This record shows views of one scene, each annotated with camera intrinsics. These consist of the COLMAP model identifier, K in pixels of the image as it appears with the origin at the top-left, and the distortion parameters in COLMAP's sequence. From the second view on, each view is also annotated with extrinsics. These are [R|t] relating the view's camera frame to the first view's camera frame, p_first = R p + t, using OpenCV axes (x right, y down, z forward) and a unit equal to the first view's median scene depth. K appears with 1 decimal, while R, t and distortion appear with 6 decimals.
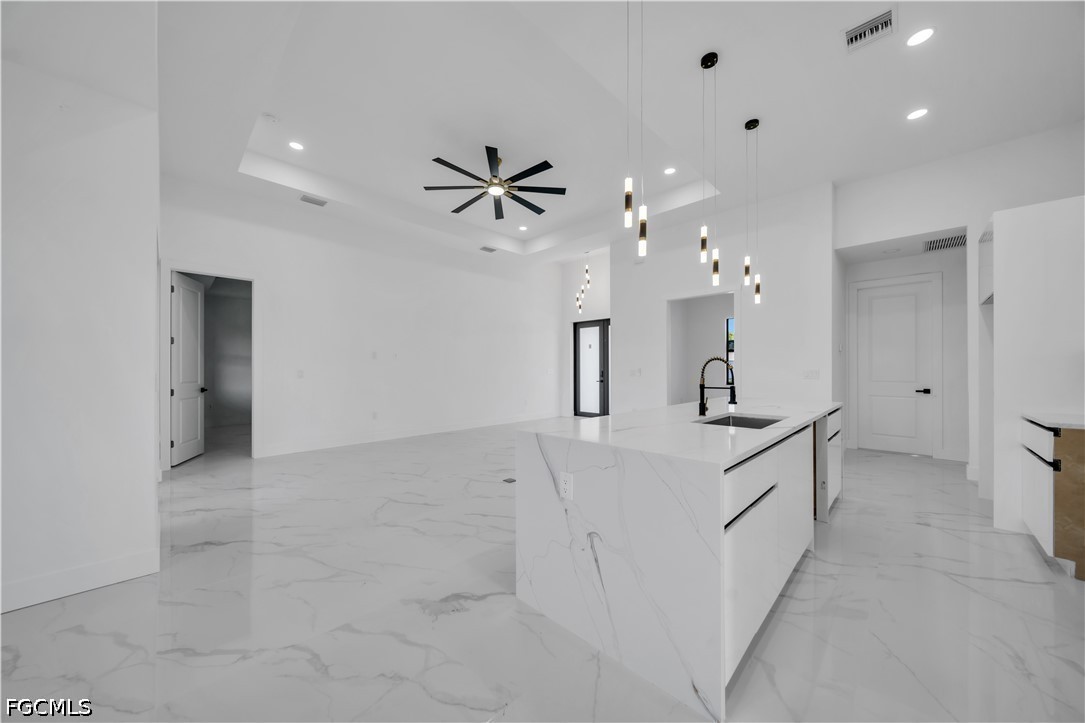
lens RADIAL K [[369.5, 0, 544.9], [0, 369.5, 365.5], [0, 0, 1]] dist [0.001674, -0.000167]
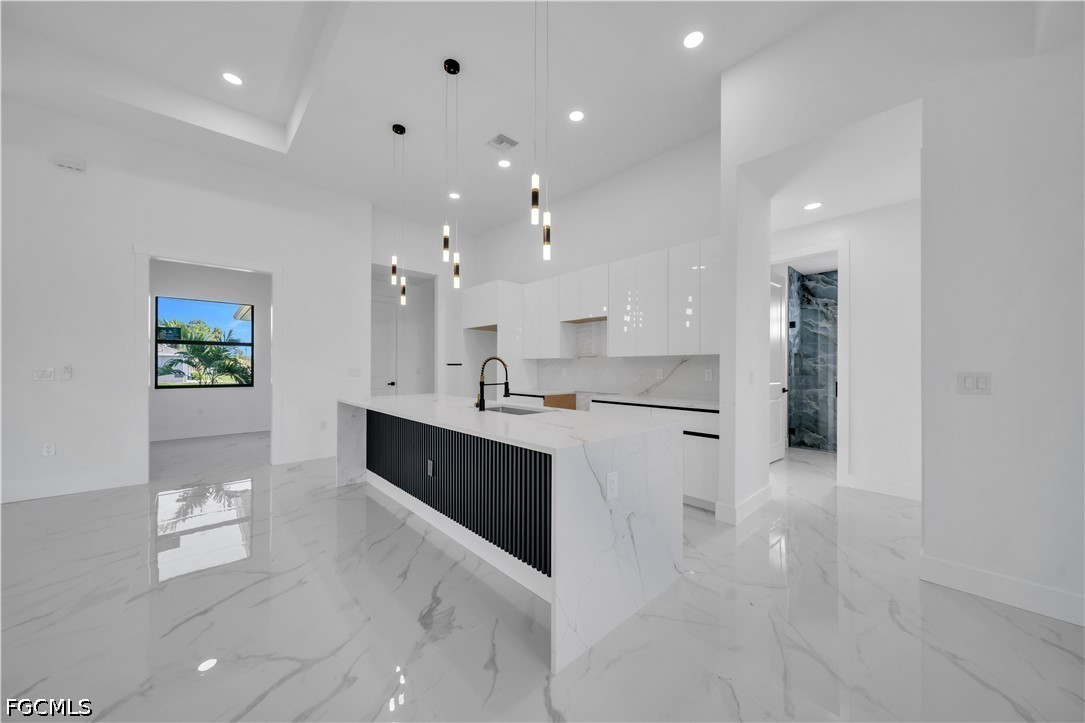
lens RADIAL K [[369.5, 0, 552.8], [0, 369.5, 365.3], [0, 0, 1]] dist [0.001674, -0.000167]
pose [[0.058039, 0.004788, 0.998303, -0.911969], [-0.008476, 0.999955, -0.004303, 0.008966], [-0.998278, -0.008212, 0.058077, 1.071363]]
